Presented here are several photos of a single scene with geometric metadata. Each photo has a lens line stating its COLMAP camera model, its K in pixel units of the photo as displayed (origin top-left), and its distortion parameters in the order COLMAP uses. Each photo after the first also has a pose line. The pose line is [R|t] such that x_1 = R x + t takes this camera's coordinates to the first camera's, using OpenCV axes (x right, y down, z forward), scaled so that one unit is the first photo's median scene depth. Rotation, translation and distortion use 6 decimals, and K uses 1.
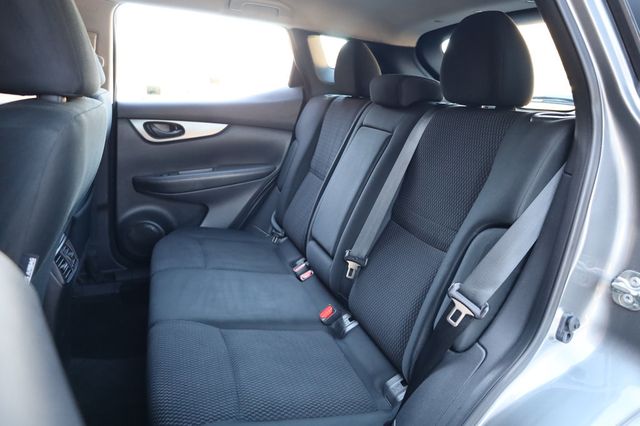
lens RADIAL K [[442.3, 0, 320.0], [0, 442.3, 213.0], [0, 0, 1]] dist [-0.001408, 0.001256]
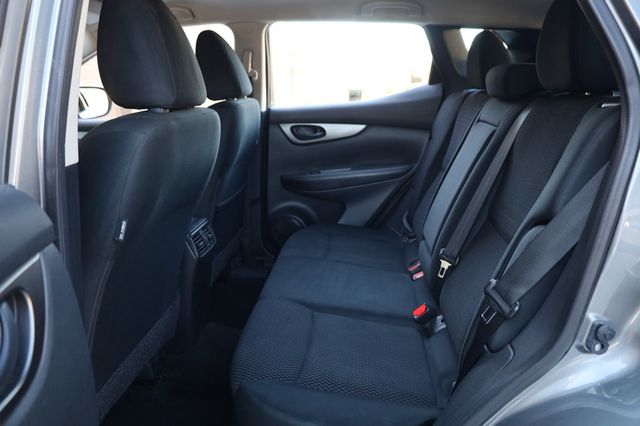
lens RADIAL K [[474.4, 0, 320.0], [0, 474.4, 213.0], [0, 0, 1]] dist [-0.002093, 0.000049]
pose [[0.907776, 0.039734, -0.417569, 0.174111], [-0.046228, 0.998916, -0.005446, 0.016002], [0.416900, 0.024247, 0.908629, -0.044374]]
